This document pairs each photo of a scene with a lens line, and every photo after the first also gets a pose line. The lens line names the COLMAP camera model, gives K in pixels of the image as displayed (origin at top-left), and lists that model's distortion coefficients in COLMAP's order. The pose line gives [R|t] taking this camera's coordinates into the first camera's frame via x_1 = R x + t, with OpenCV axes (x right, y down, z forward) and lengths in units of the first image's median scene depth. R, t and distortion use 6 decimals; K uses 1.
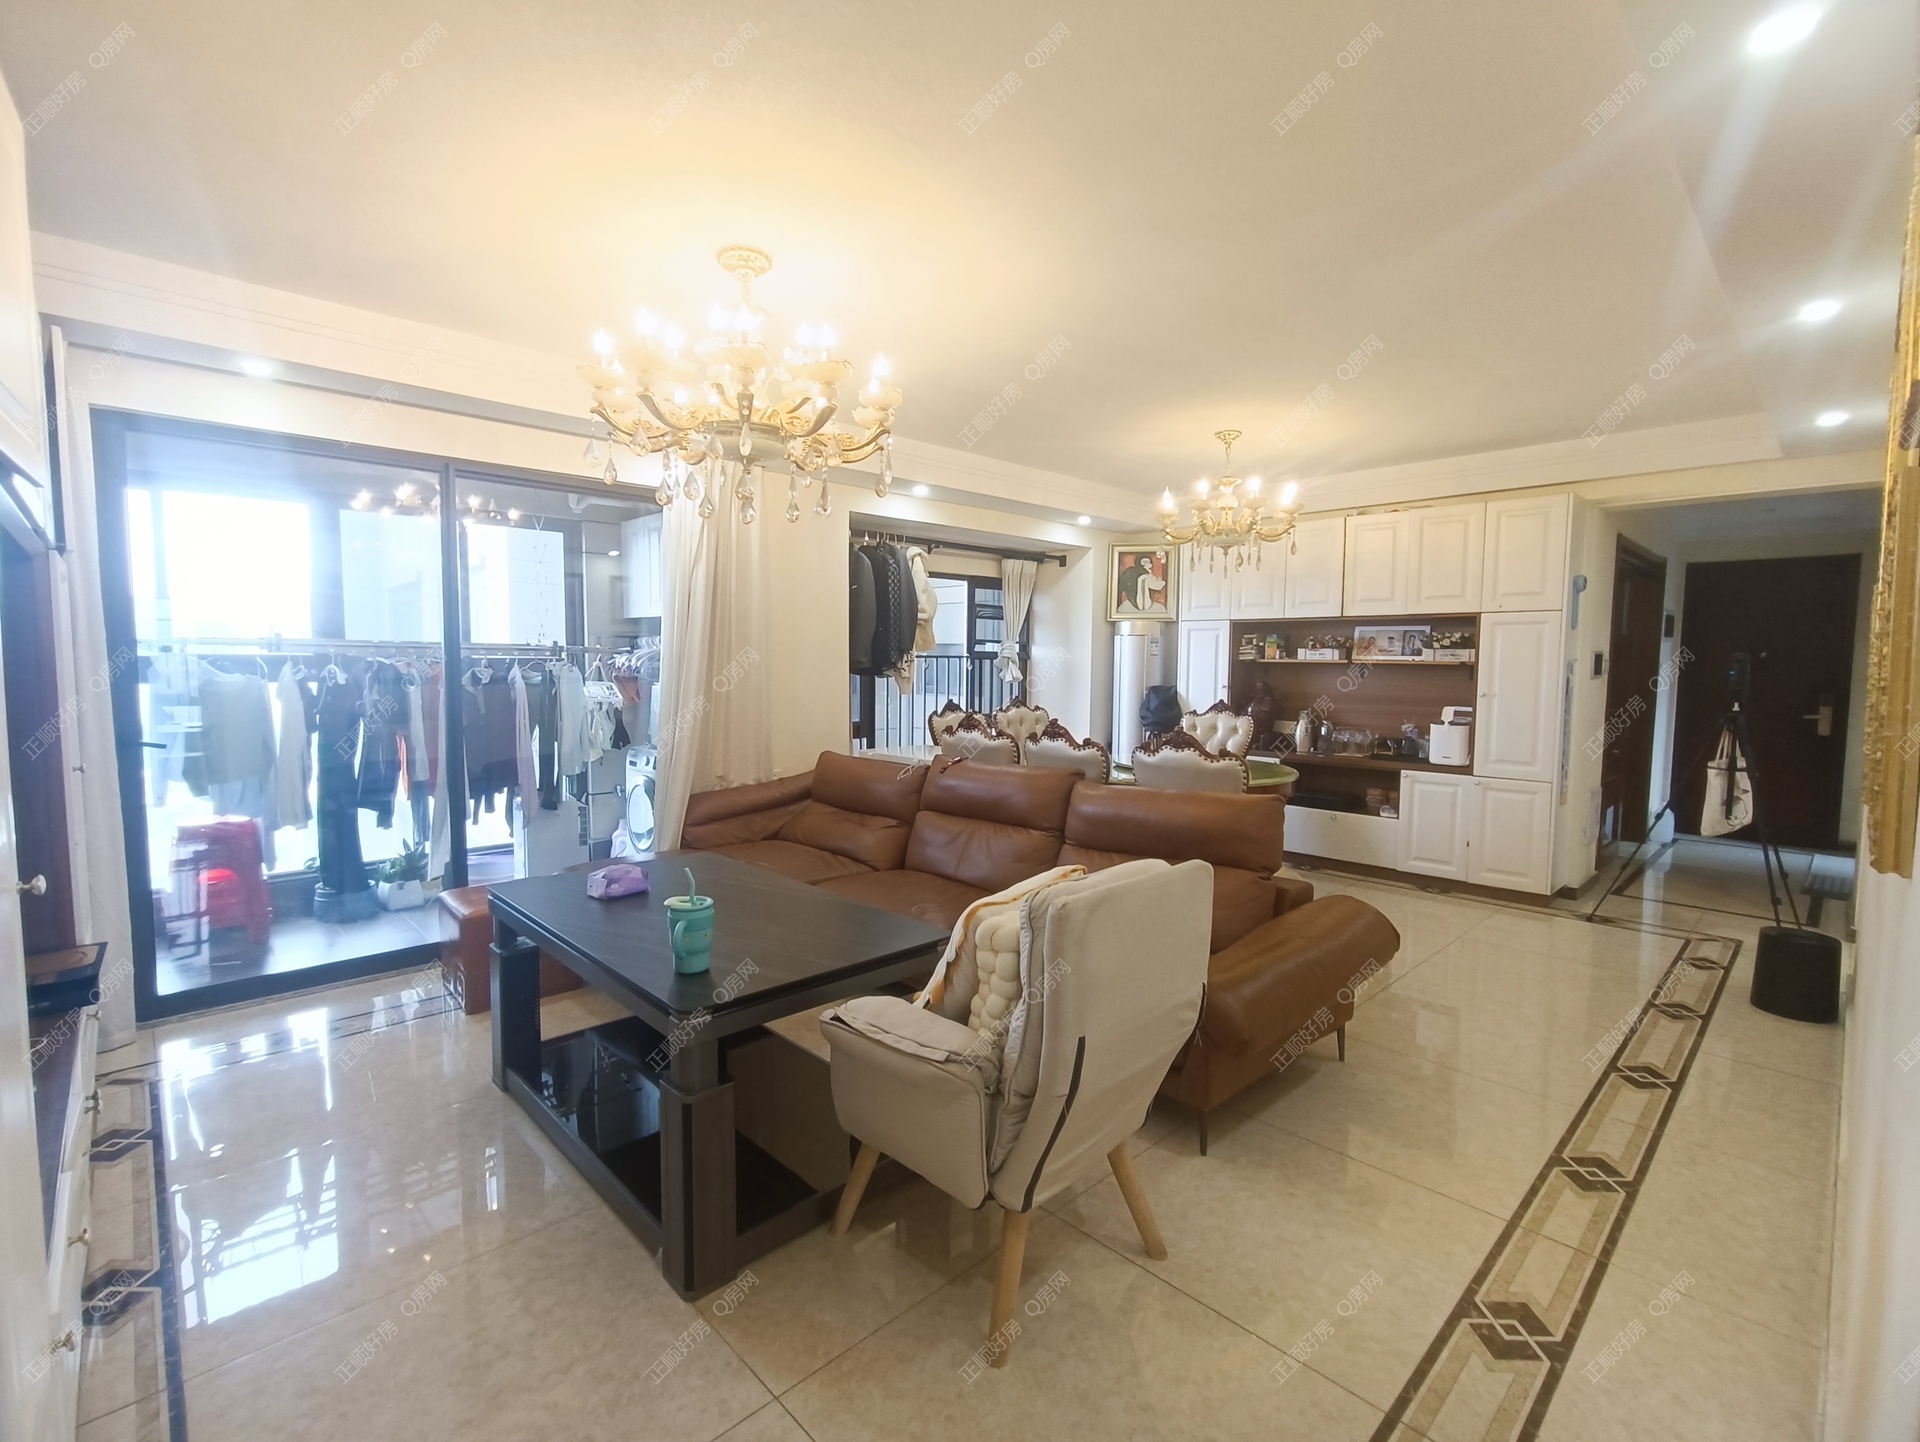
lens RADIAL K [[868.5, 0, 967.0], [0, 868.5, 726.6], [0, 0, 1]] dist [-0.007886, 0.001761]
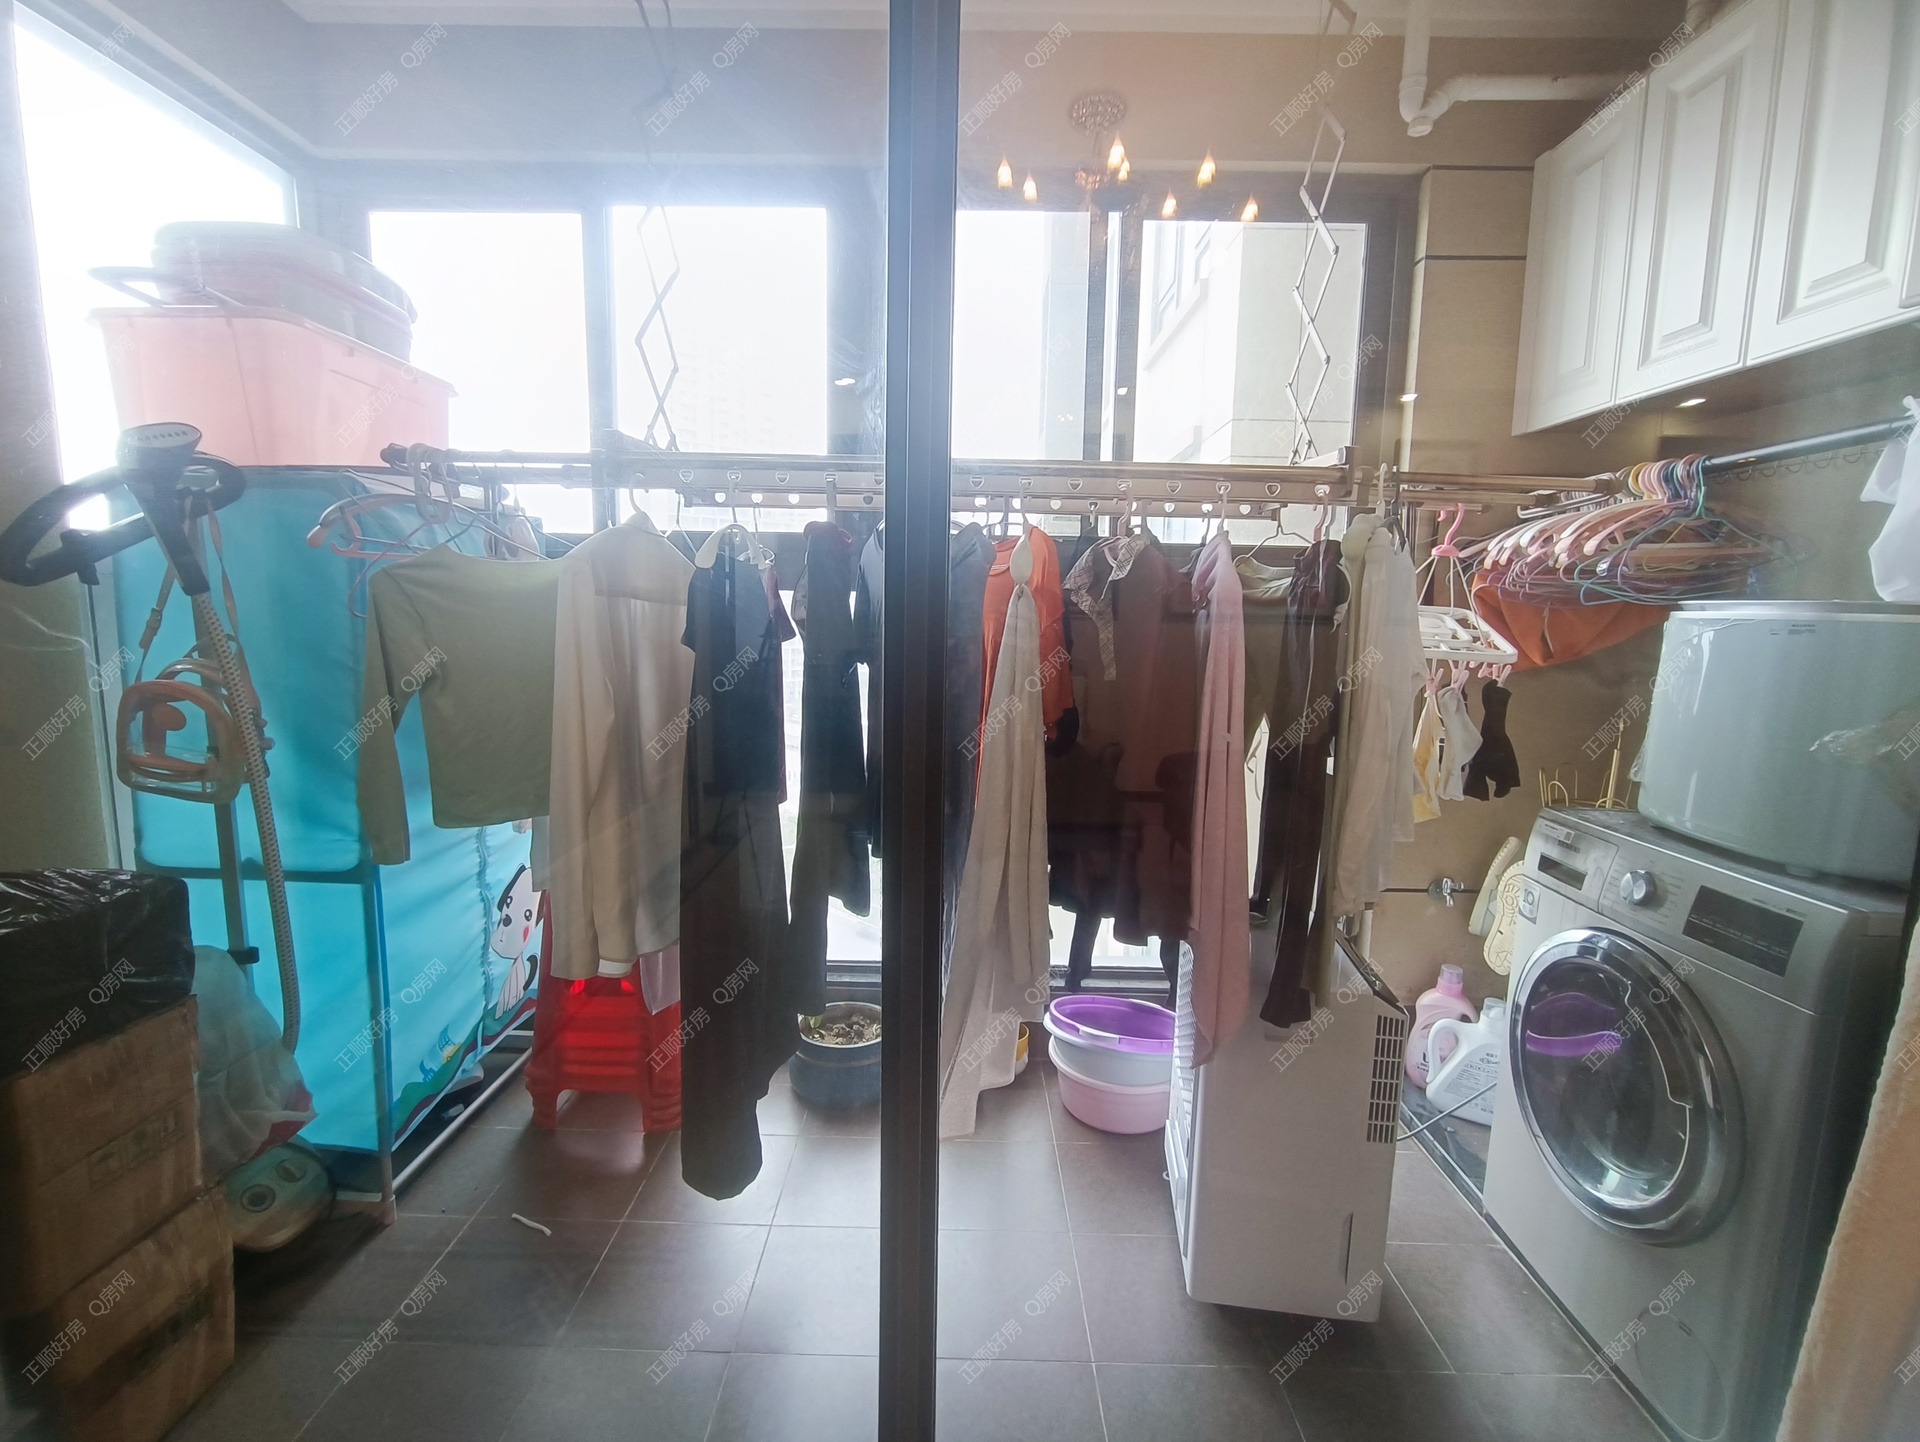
lens RADIAL K [[868.5, 0, 966.3], [0, 868.5, 726.6], [0, 0, 1]] dist [-0.007886, 0.001761]
pose [[0.699197, 0.089995, -0.709243, -0.309225], [-0.059302, 0.995927, 0.067911, -0.014346], [0.712466, -0.005423, 0.701686, 0.622731]]
